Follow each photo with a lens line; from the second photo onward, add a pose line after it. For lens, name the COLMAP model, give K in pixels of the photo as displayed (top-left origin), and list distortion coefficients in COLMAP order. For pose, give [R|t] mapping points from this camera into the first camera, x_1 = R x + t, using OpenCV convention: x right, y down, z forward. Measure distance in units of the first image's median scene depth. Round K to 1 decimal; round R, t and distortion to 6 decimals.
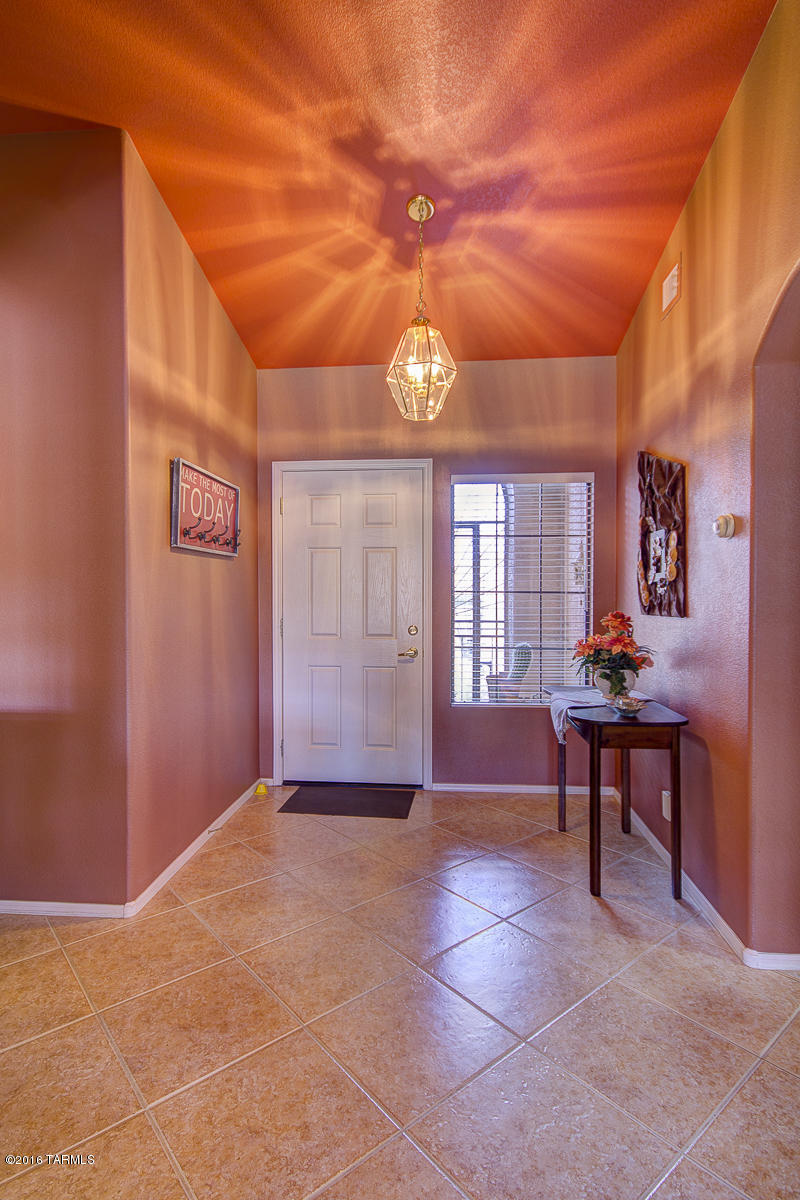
lens RADIAL K [[597.8, 0, 400.0], [0, 597.8, 600.0], [0, 0, 1]] dist [0.025582, -0.000117]
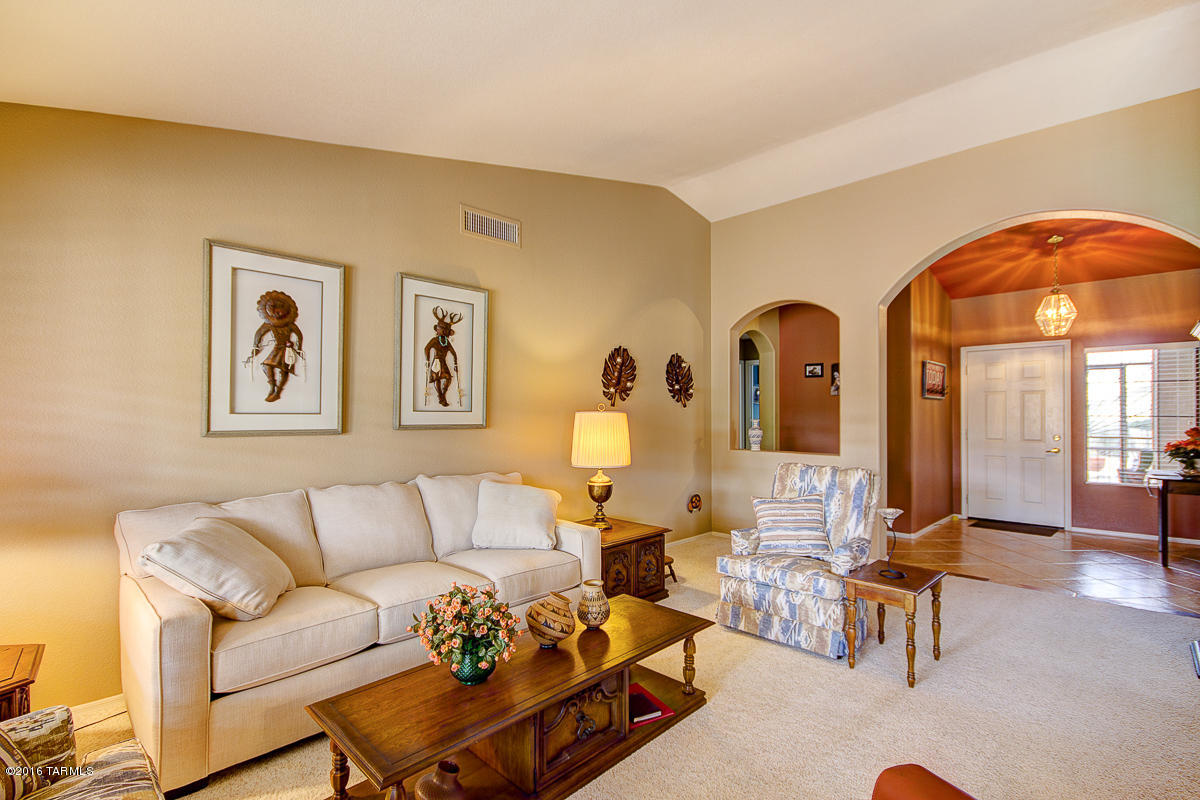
lens RADIAL K [[563.0, 0, 599.3], [0, 563.0, 407.8], [0, 0, 1]] dist [0.001733, -0.000140]
pose [[0.768340, -0.003631, -0.640031, 0.049888], [-0.011204, 0.999754, -0.019122, 0.009007], [0.639944, 0.021863, 0.768111, -1.132988]]
